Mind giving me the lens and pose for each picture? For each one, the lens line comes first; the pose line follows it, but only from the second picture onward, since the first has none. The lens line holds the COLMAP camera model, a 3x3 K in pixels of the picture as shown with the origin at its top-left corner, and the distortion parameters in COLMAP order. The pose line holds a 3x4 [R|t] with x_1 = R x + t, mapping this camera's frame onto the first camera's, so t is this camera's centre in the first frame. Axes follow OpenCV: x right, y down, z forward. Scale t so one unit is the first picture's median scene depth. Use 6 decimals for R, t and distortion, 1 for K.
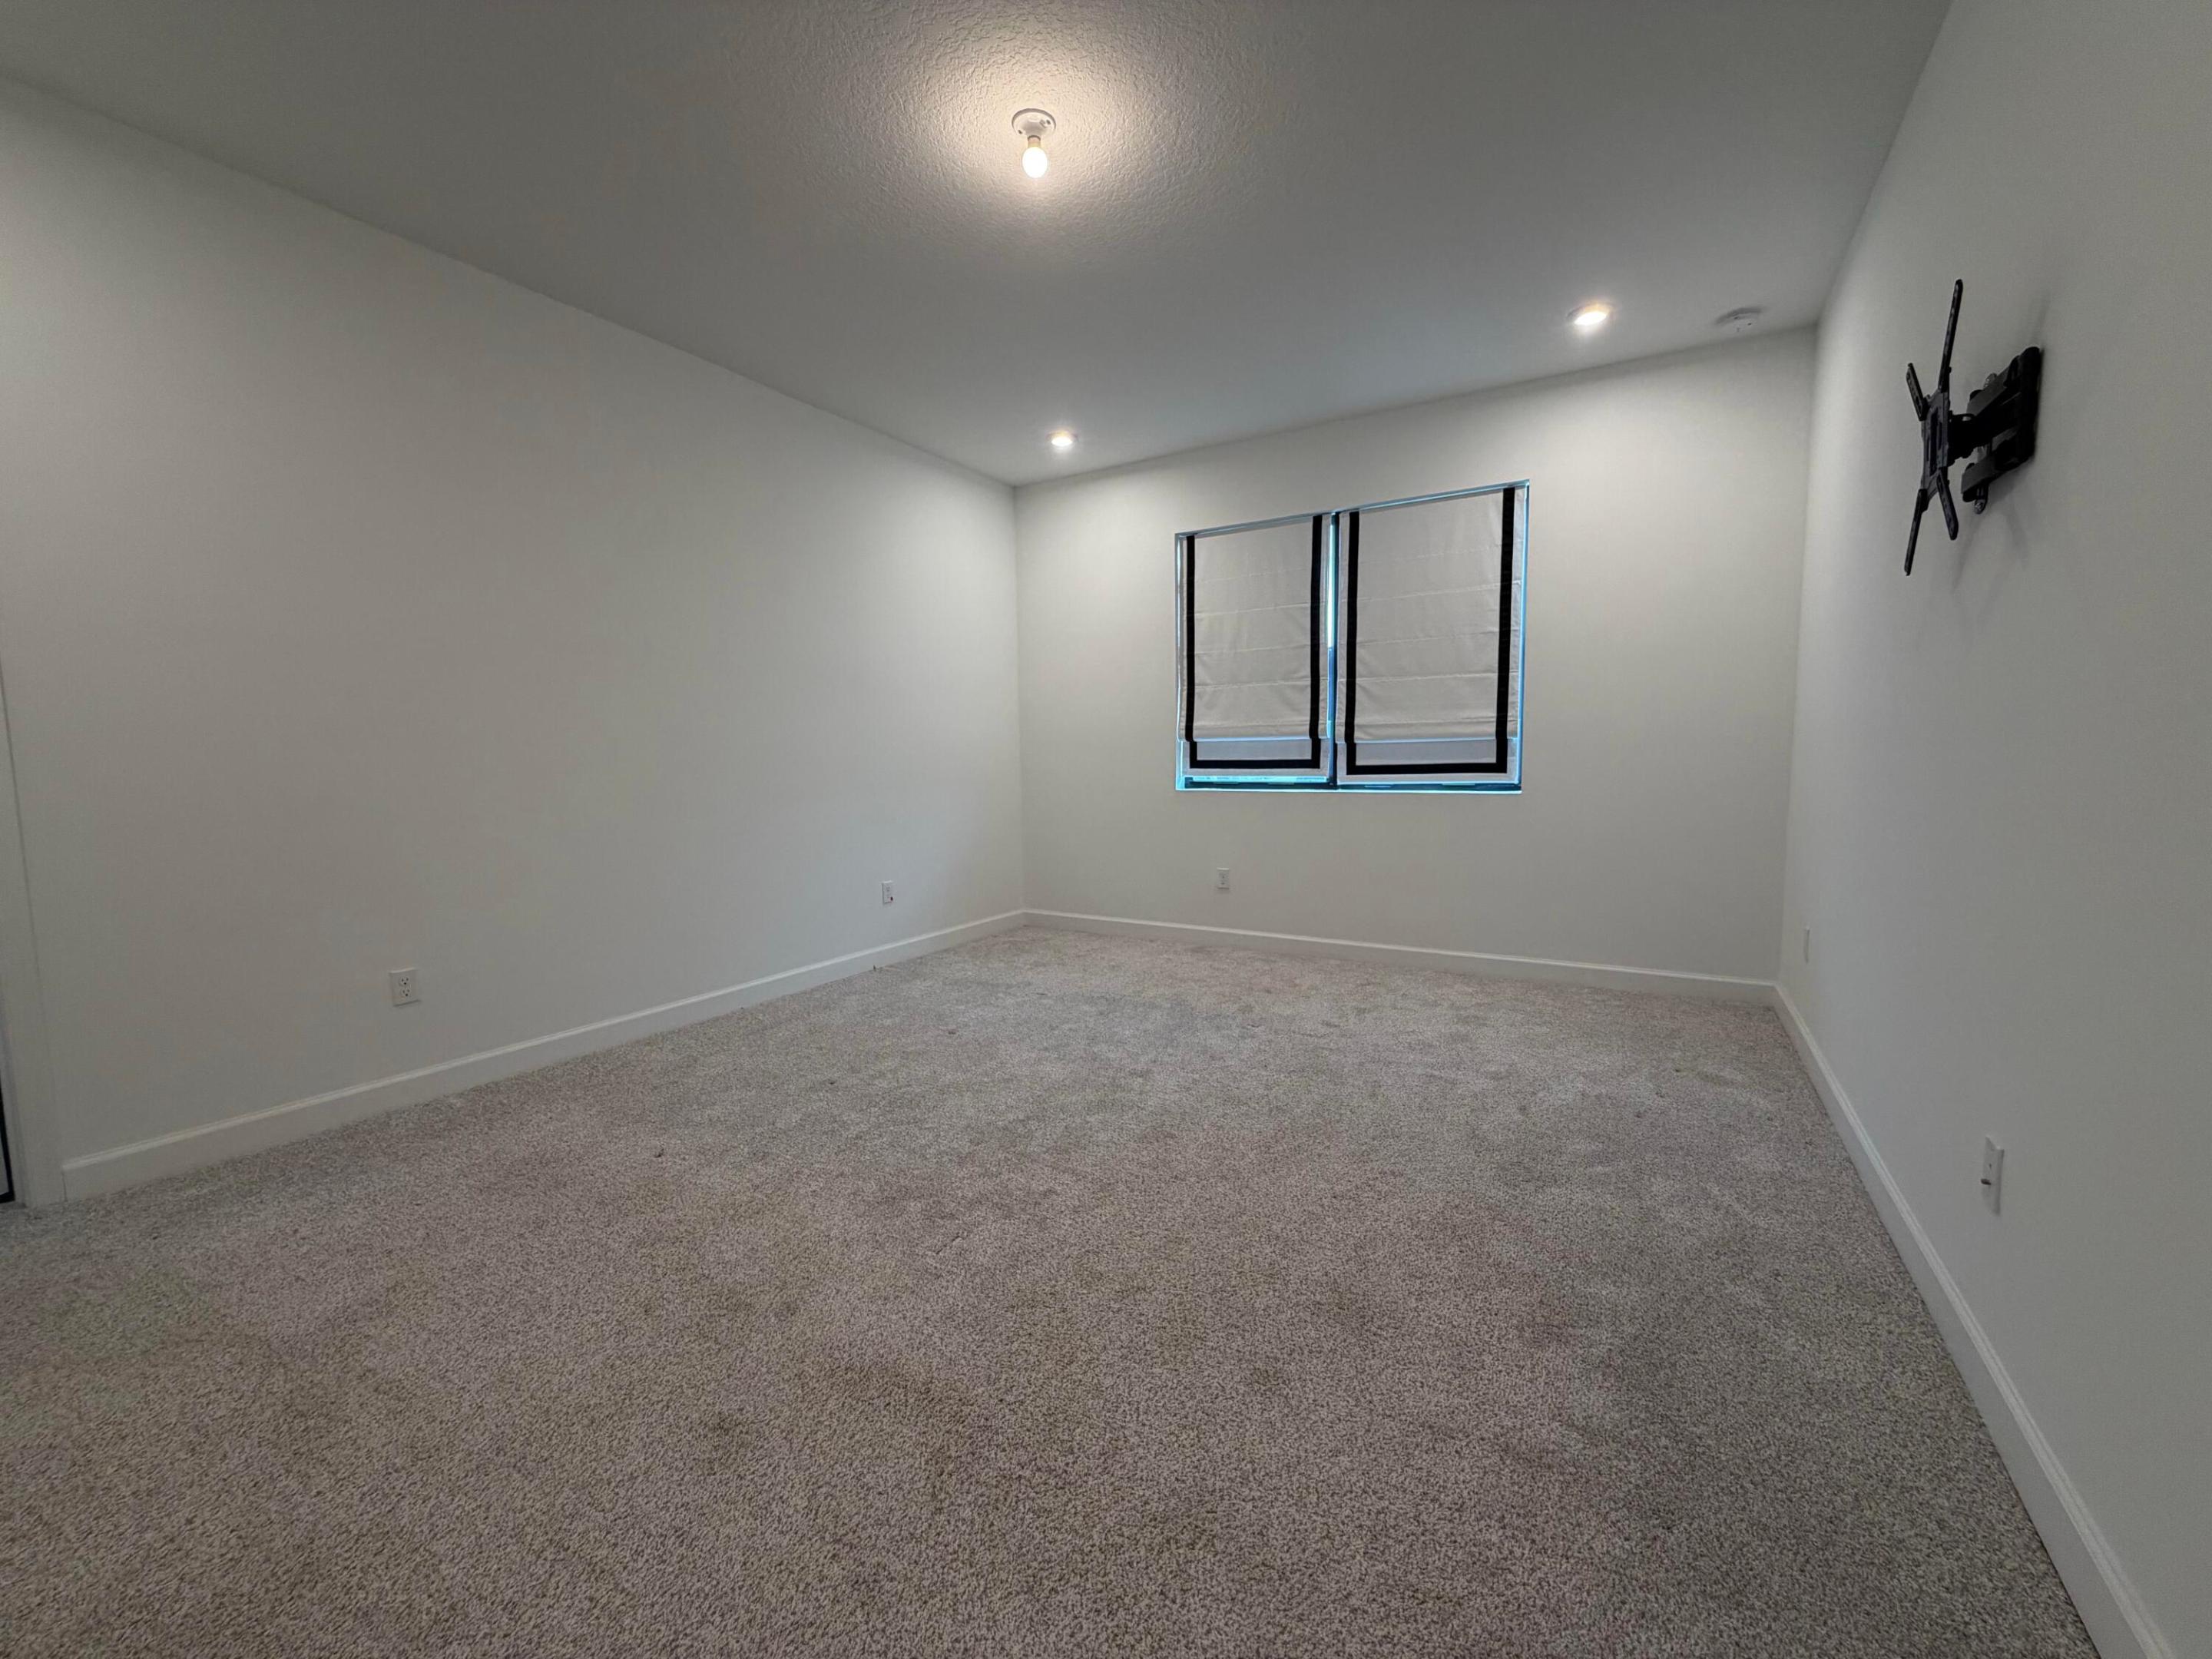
lens RADIAL K [[888.3, 0, 1108.0], [0, 888.3, 832.7], [0, 0, 1]] dist [0.001282, 0.000040]
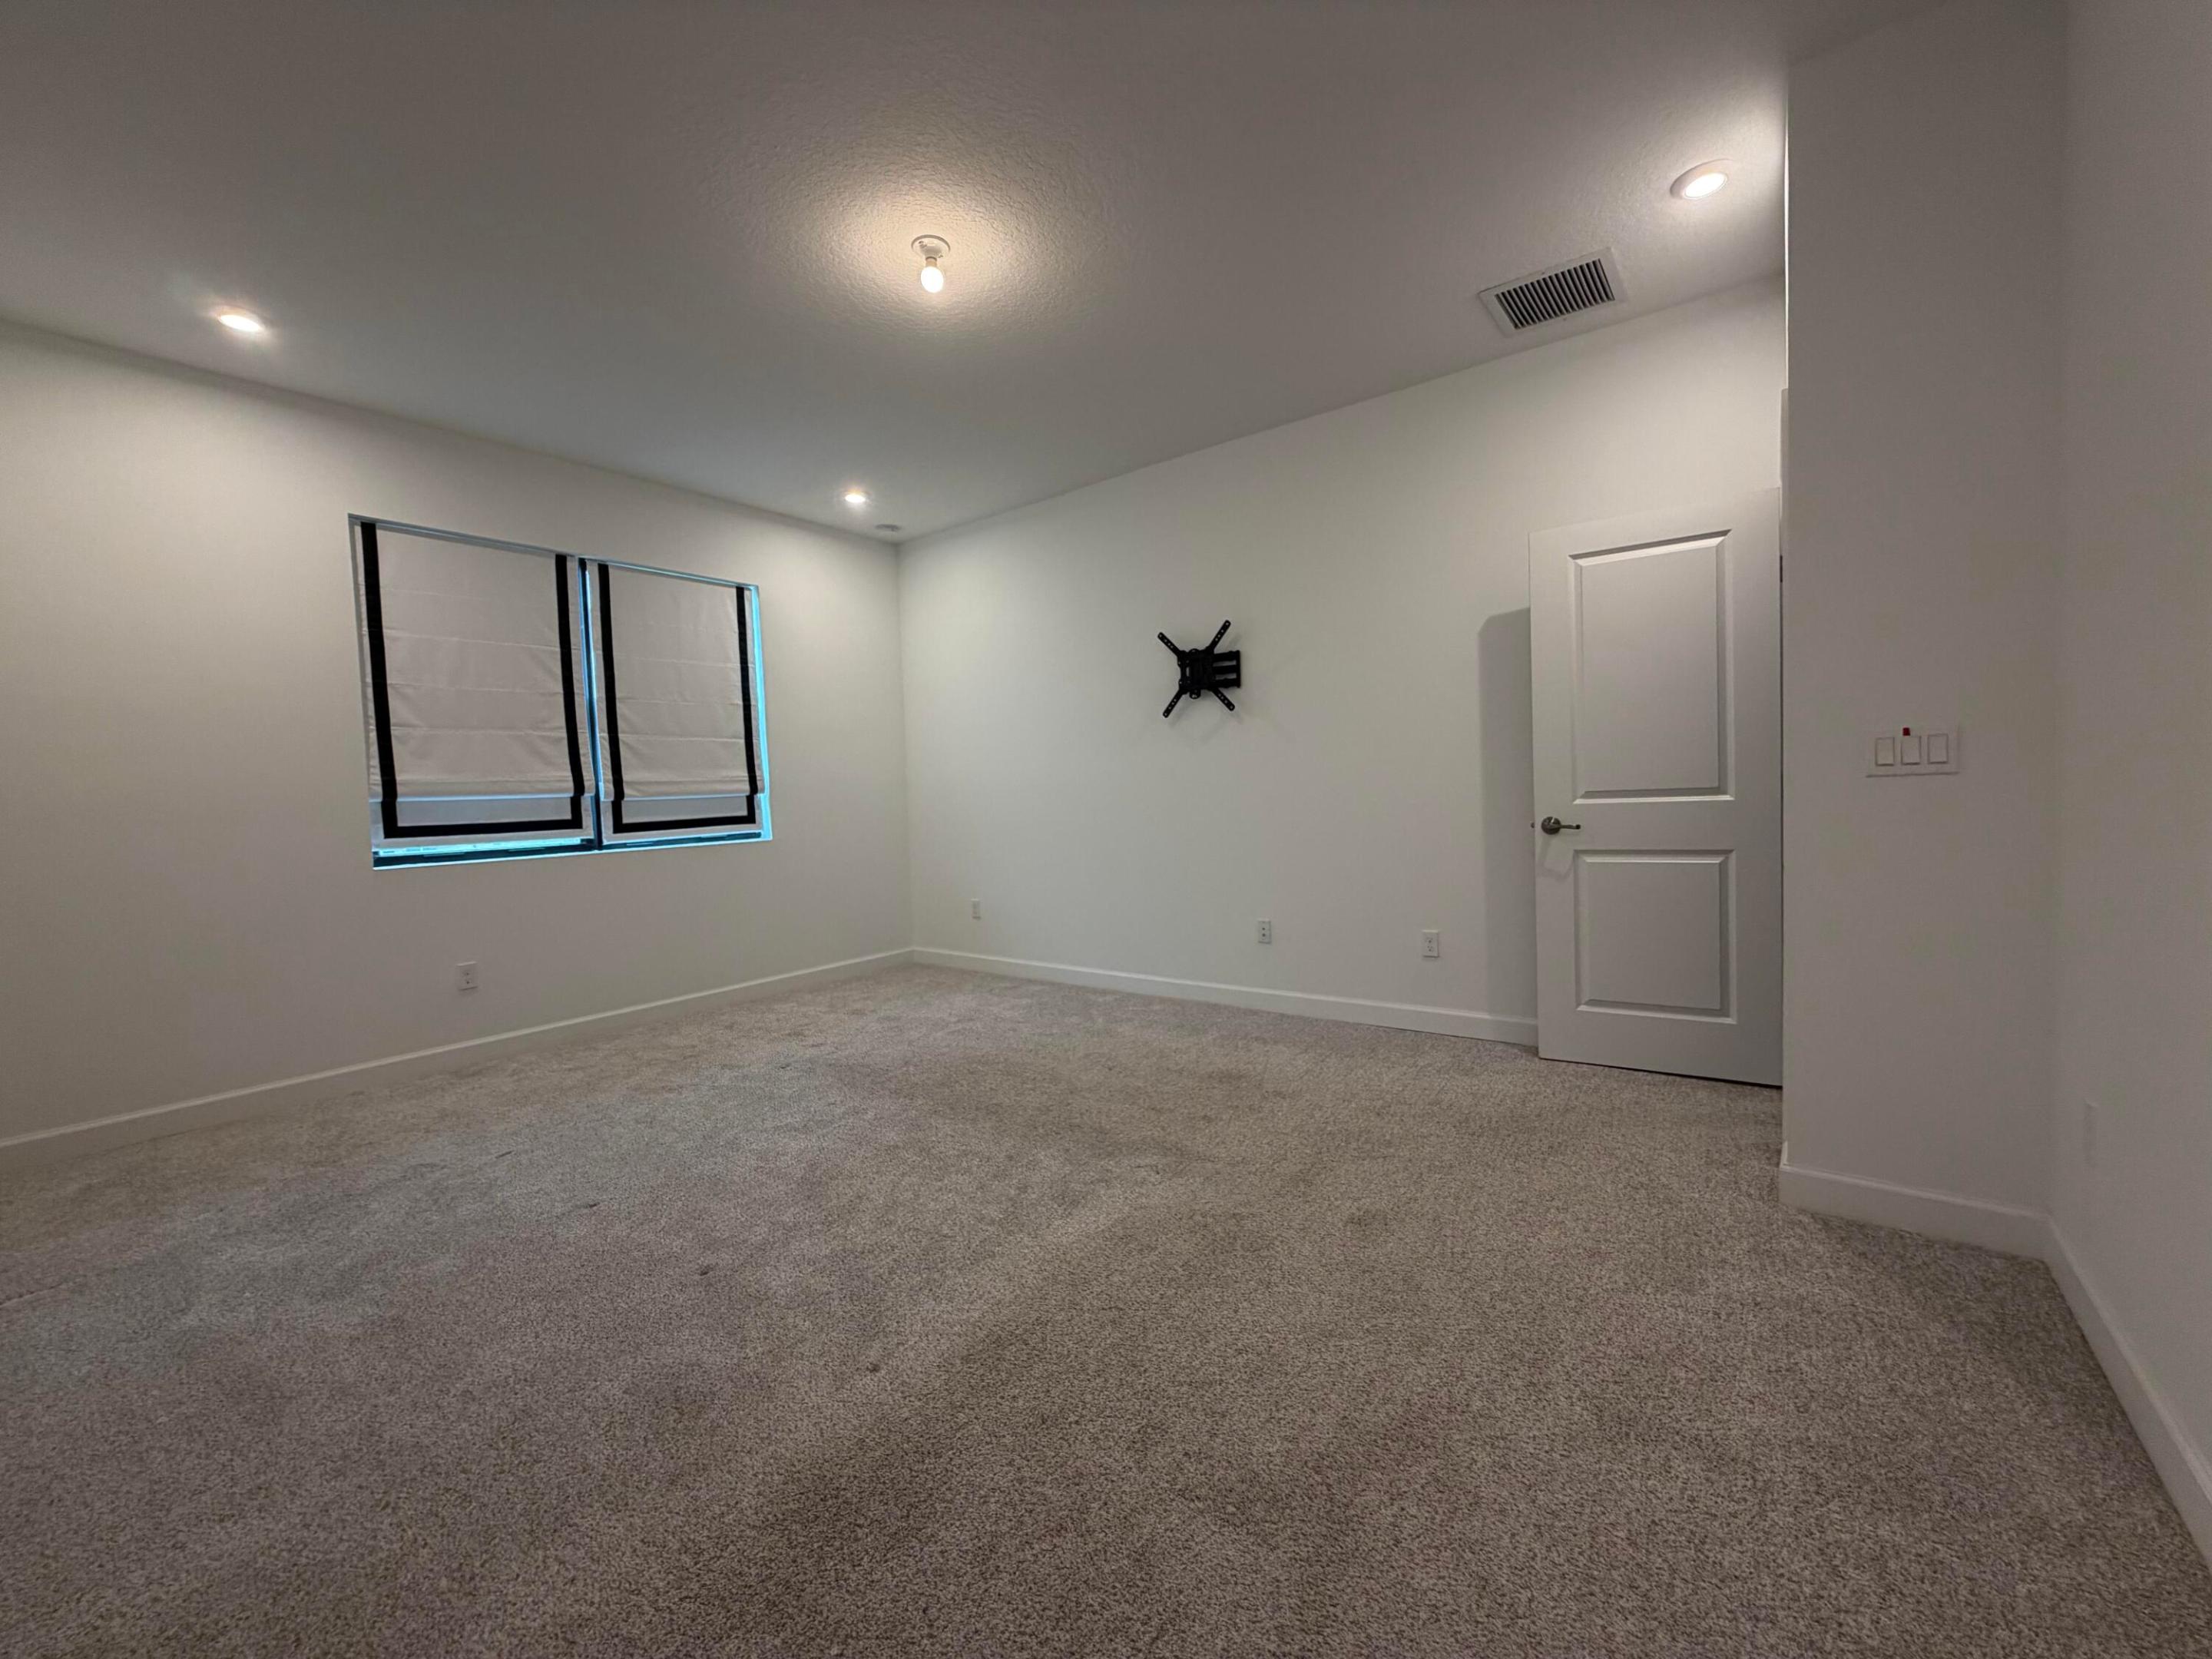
lens RADIAL K [[888.3, 0, 1109.1], [0, 888.3, 831.0], [0, 0, 1]] dist [0.001282, 0.000040]
pose [[0.105684, -0.038572, 0.993651, -0.632848], [0.124504, 0.991897, 0.025261, -0.026226], [-0.986575, 0.121044, 0.109630, 0.375311]]
